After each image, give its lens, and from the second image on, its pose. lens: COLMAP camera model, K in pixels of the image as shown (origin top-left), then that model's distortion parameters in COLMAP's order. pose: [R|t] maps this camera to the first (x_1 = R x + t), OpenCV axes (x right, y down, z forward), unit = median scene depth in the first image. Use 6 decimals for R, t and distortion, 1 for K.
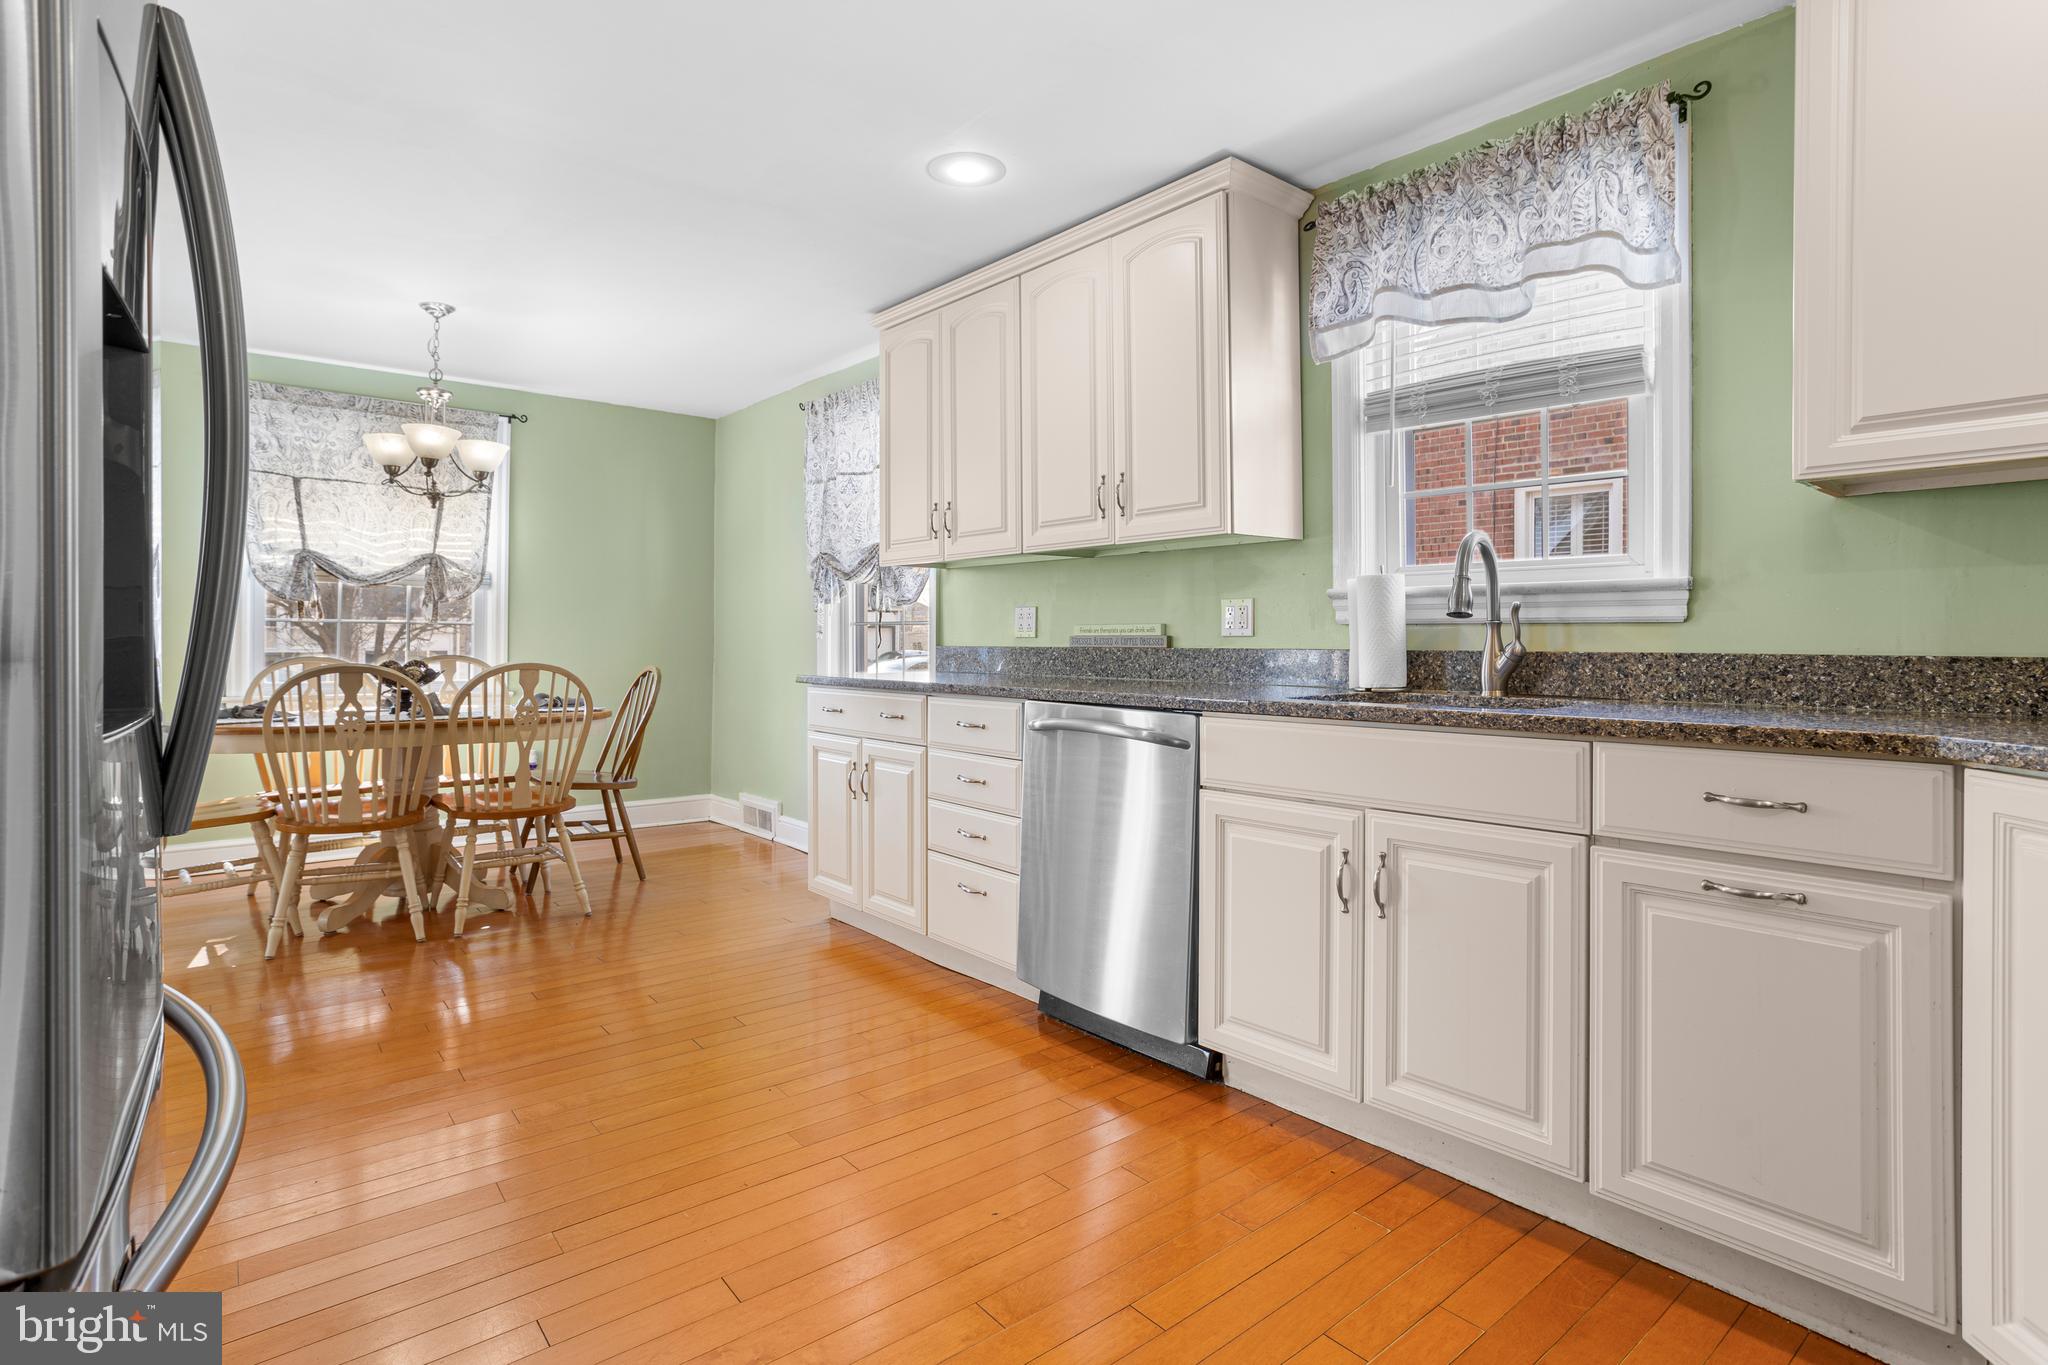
lens RADIAL K [[1022.3, 0, 953.2], [0, 1022.3, 625.5], [0, 0, 1]] dist [-0.003957, -0.000217]
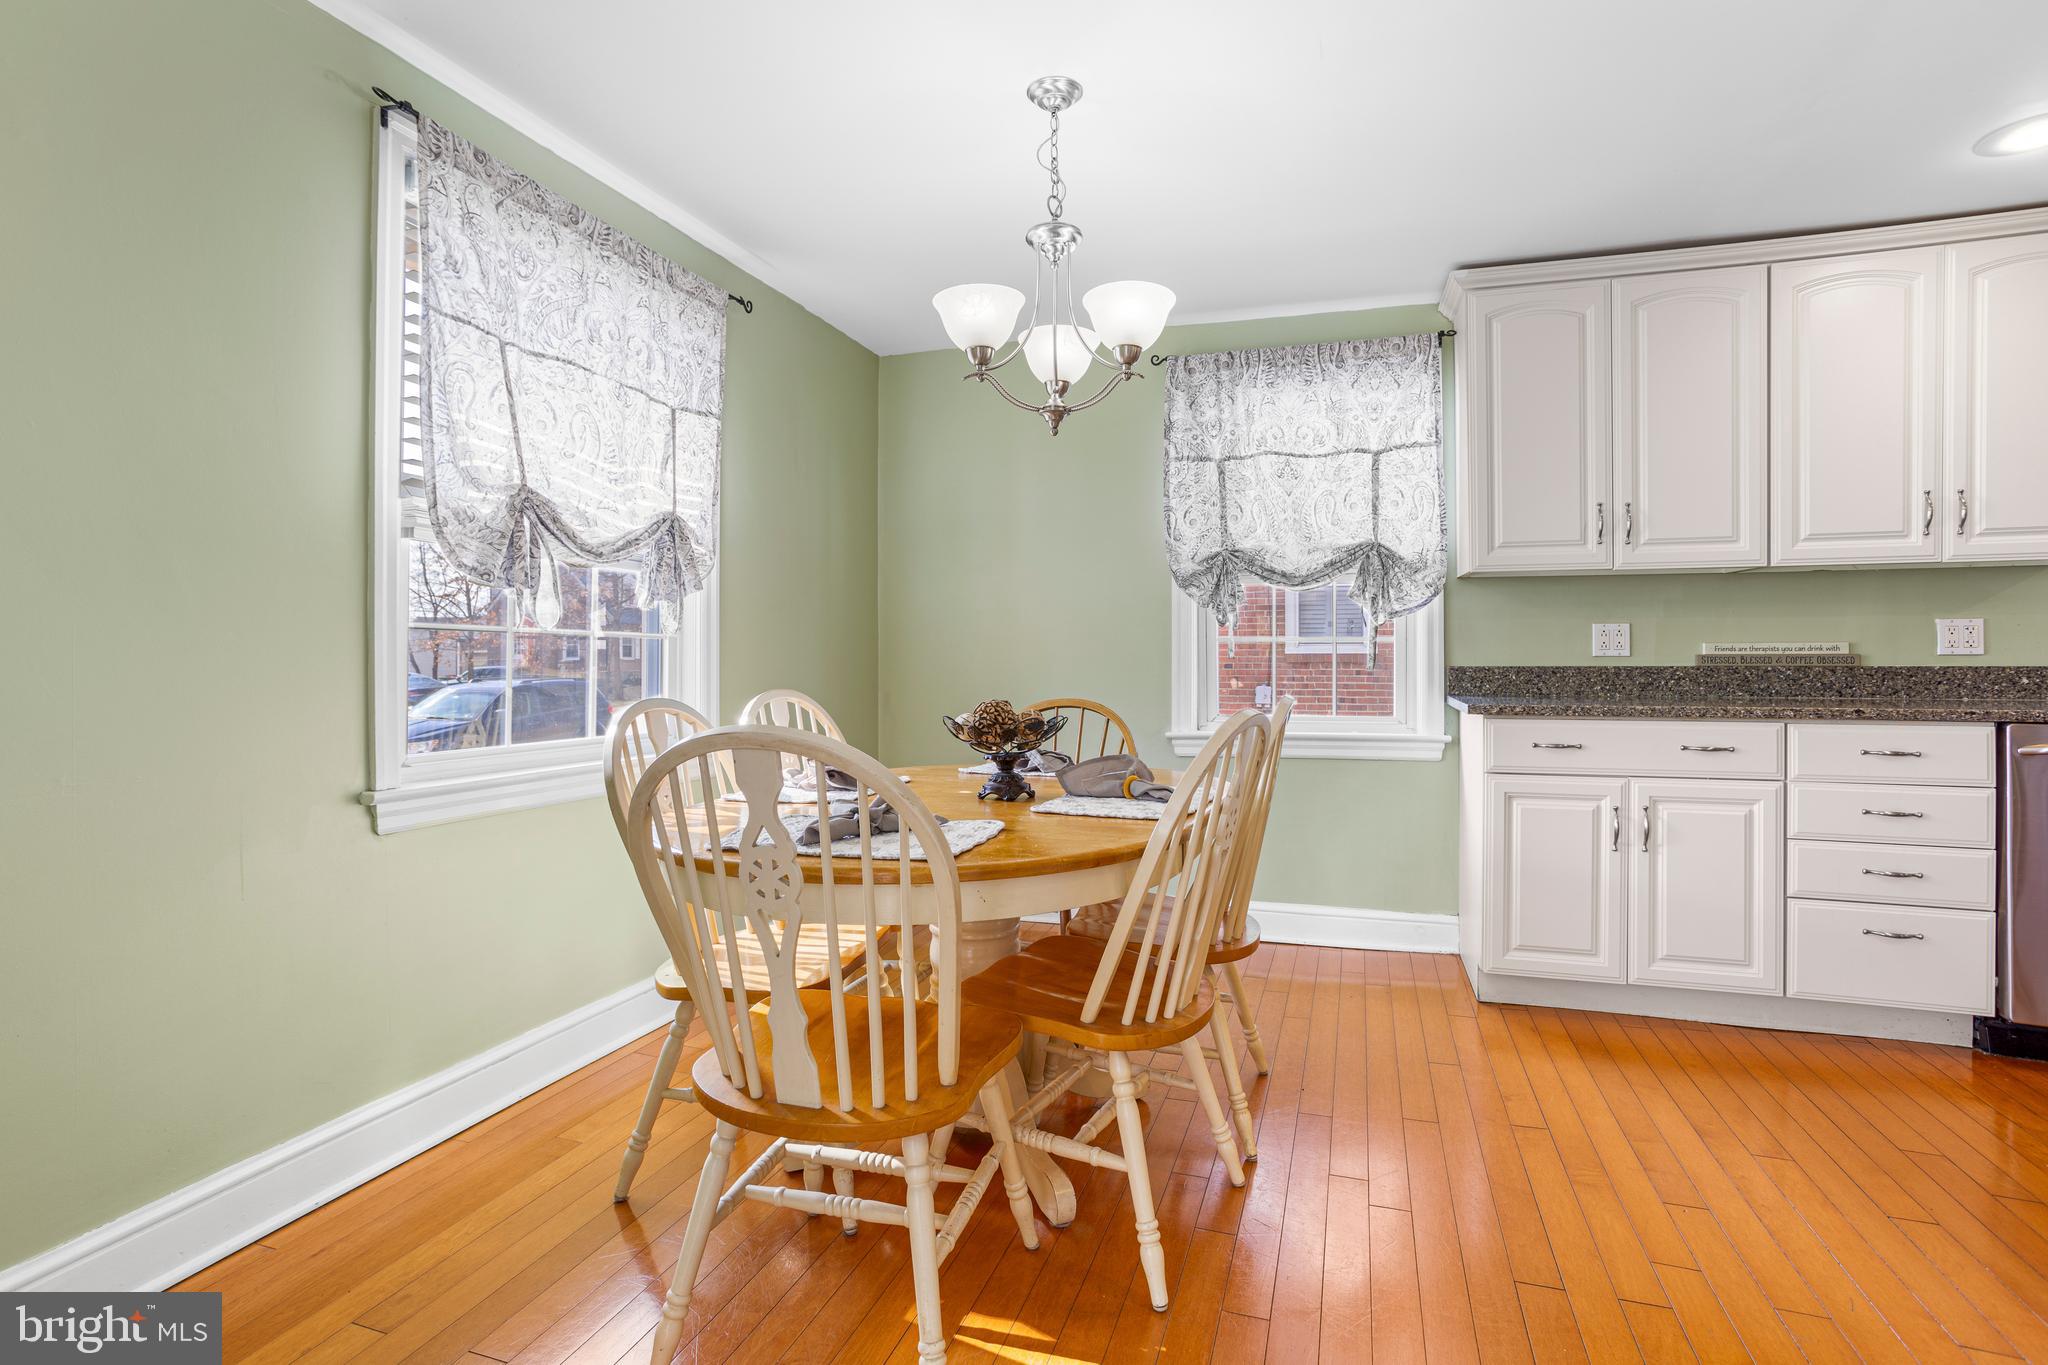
lens RADIAL K [[1001.9, 0, 1018.9], [0, 1001.9, 653.2], [0, 0, 1]] dist [-0.049209, 0.032915]
pose [[0.826761, -0.002904, 0.562546, -0.955391], [-0.004643, 0.999917, 0.011986, 0.001081], [-0.562535, -0.012522, 0.826679, 0.616187]]
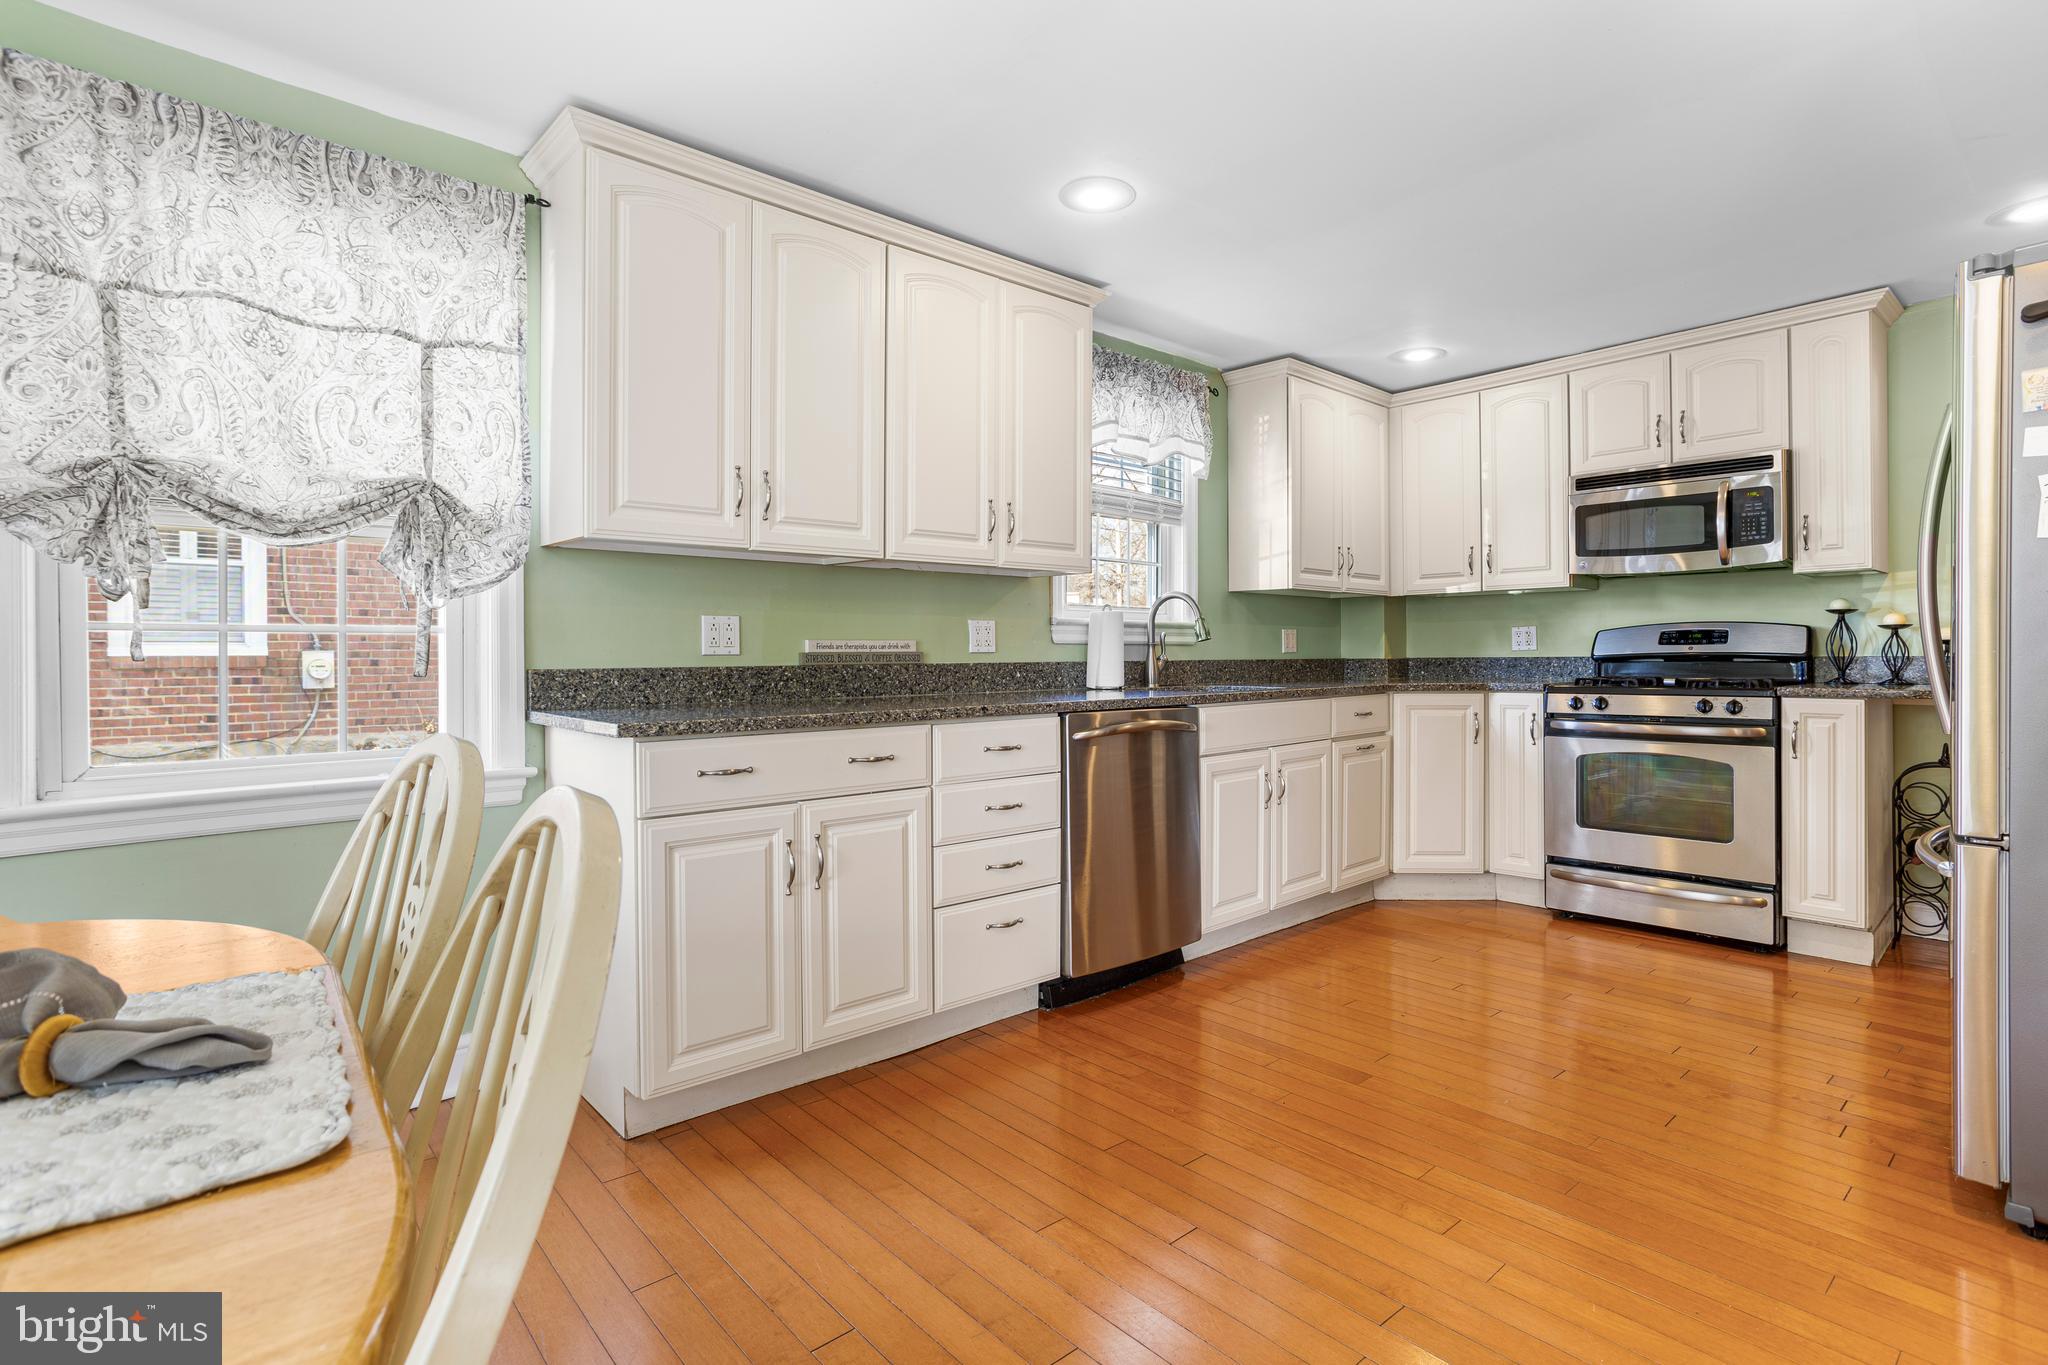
lens RADIAL K [[1001.9, 0, 1018.9], [0, 1001.9, 653.2], [0, 0, 1]] dist [-0.049209, 0.032915]
pose [[-0.069238, -0.002139, 0.997598, -0.764873], [-0.010315, 0.999946, 0.001428, 0.007964], [-0.997547, -0.010192, -0.069256, 0.904663]]
